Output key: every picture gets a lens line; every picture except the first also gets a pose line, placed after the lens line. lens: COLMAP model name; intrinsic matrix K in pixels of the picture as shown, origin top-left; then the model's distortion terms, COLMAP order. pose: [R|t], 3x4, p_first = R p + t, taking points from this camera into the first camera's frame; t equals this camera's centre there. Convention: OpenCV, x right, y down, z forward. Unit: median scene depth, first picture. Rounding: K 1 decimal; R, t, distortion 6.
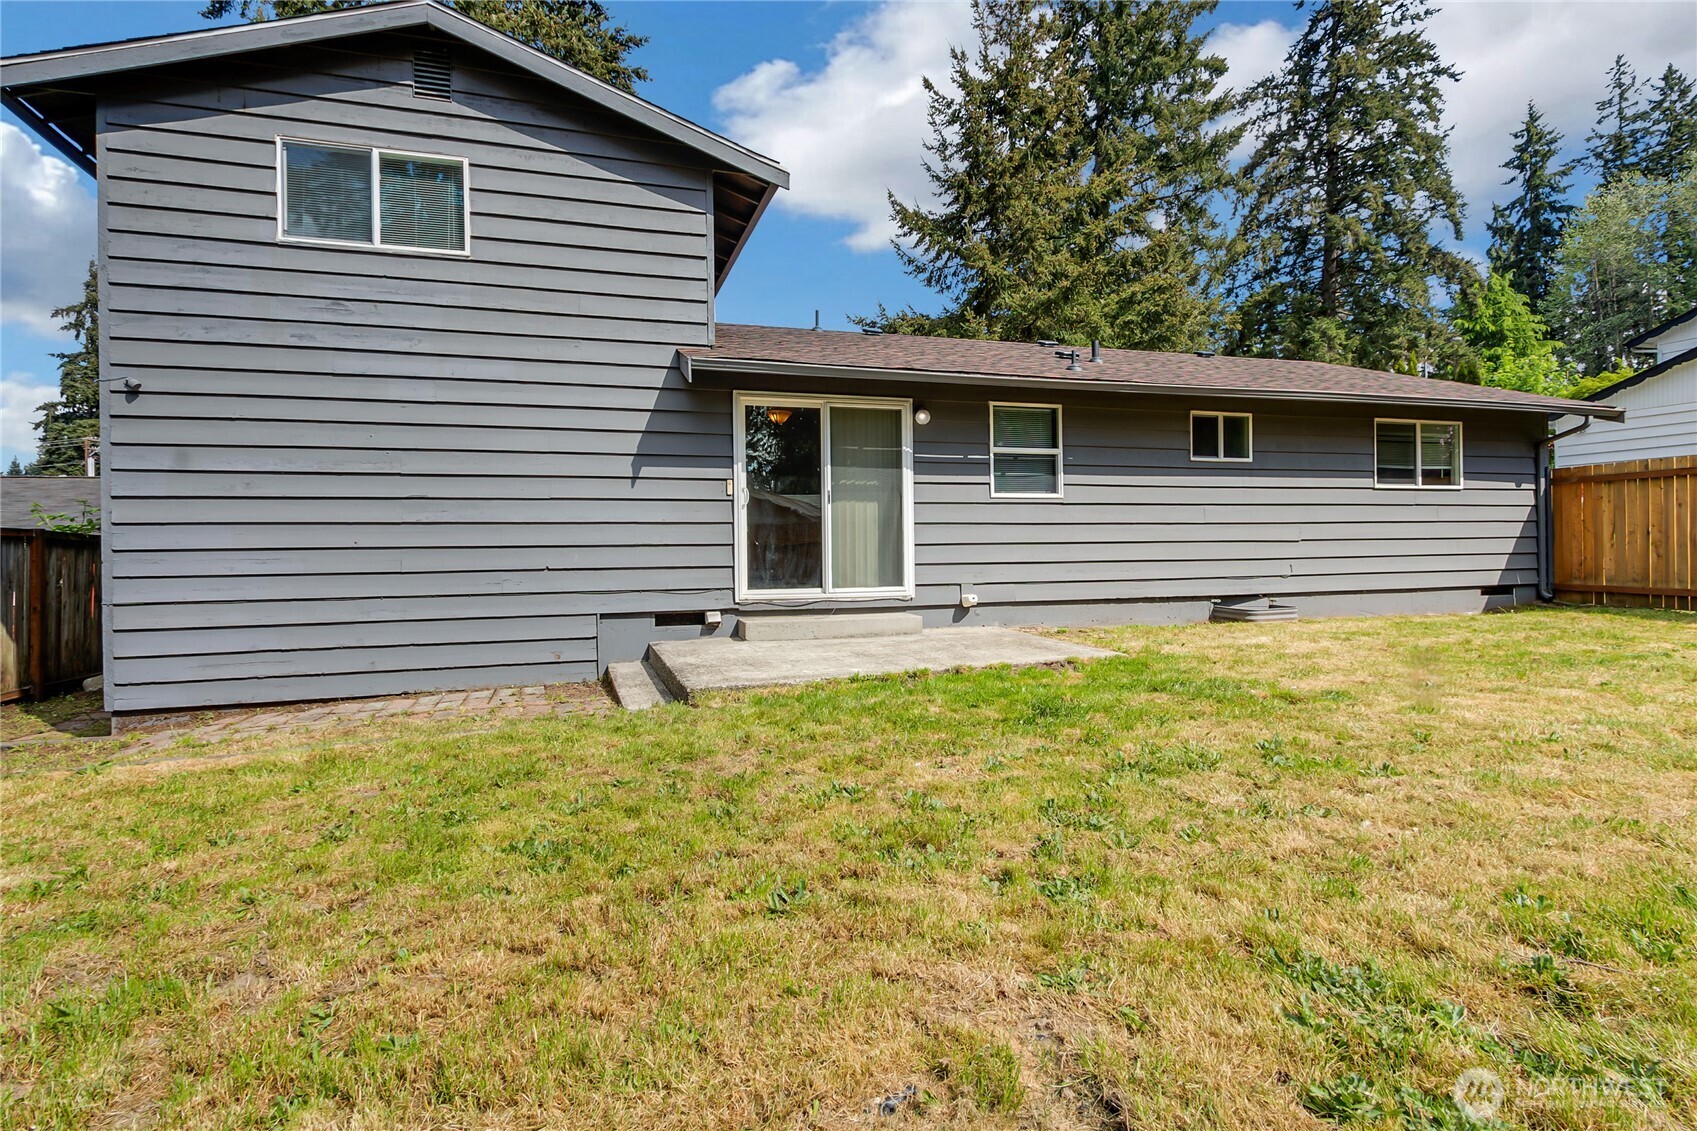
lens RADIAL K [[775.9, 0, 839.5], [0, 775.9, 526.2], [0, 0, 1]] dist [0.004554, -0.002734]
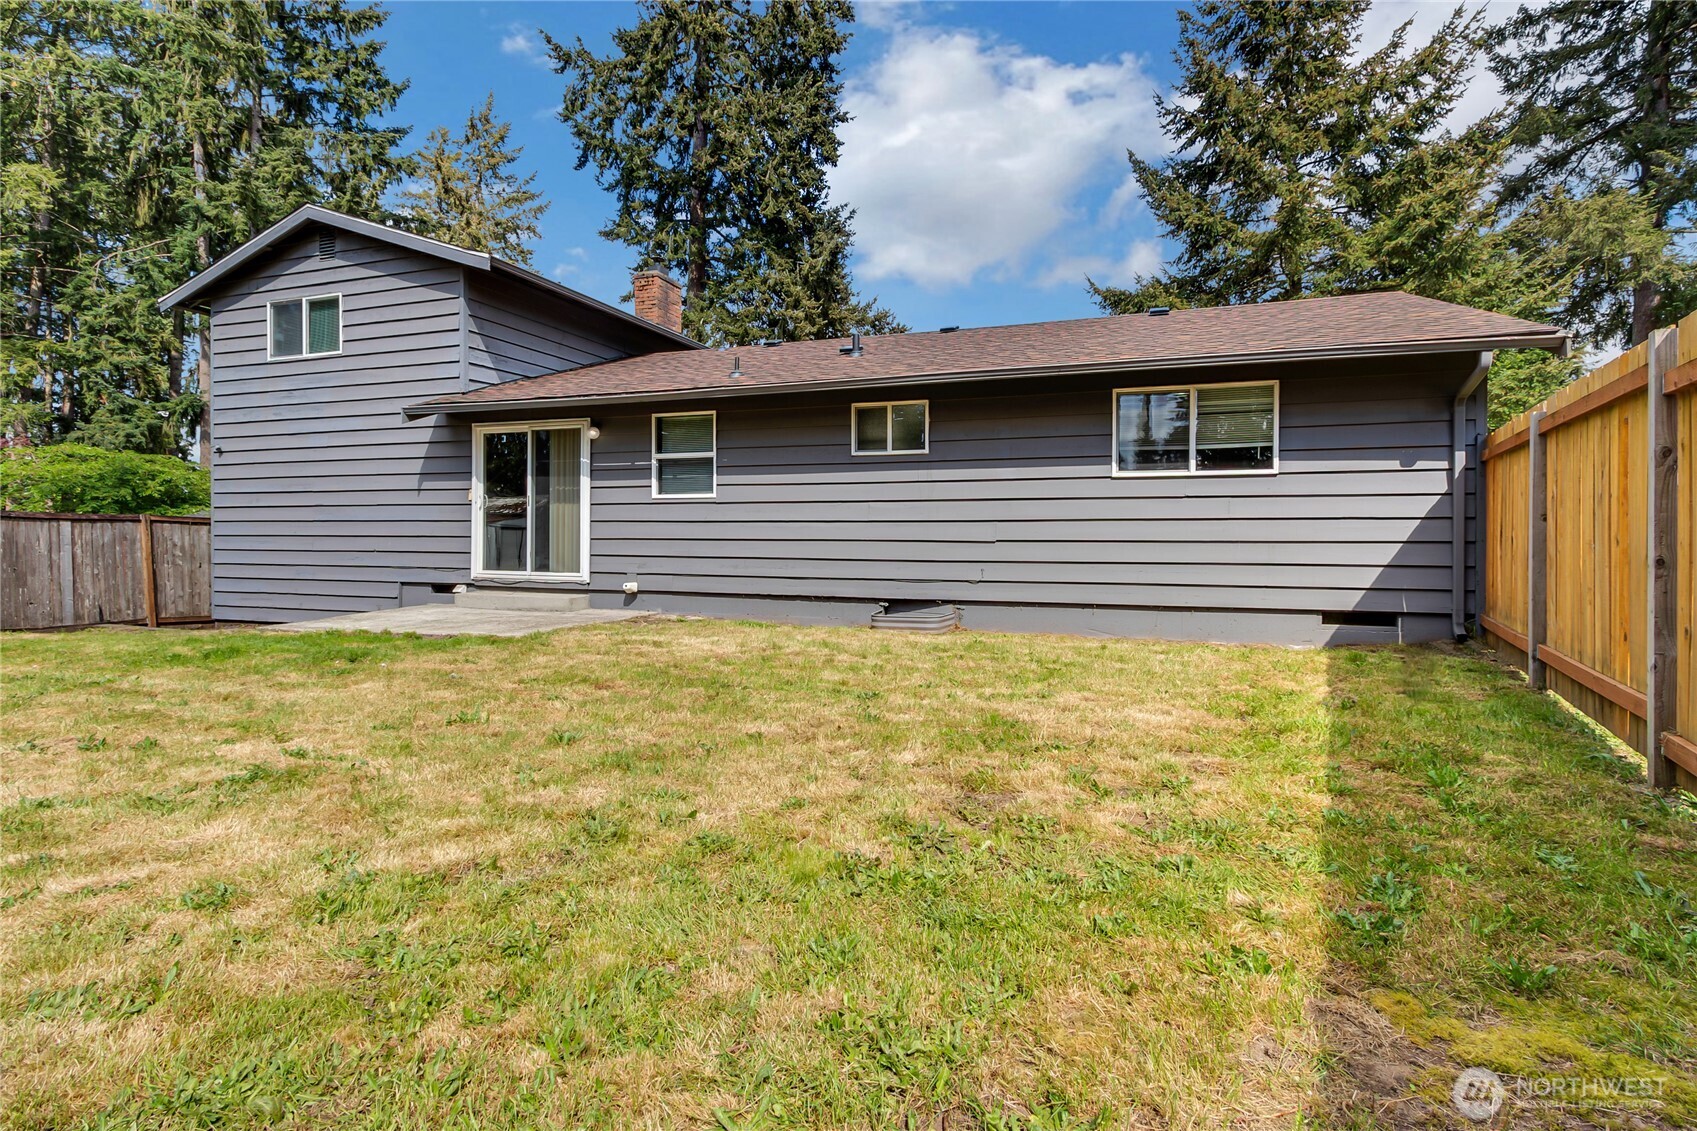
lens RADIAL K [[775.9, 0, 839.5], [0, 775.9, 526.2], [0, 0, 1]] dist [0.004554, -0.002734]
pose [[0.825111, 0.004807, -0.564950, 1.063380], [-0.000804, 0.999973, 0.007335, -0.004726], [0.564970, -0.005598, 0.825092, 0.216459]]
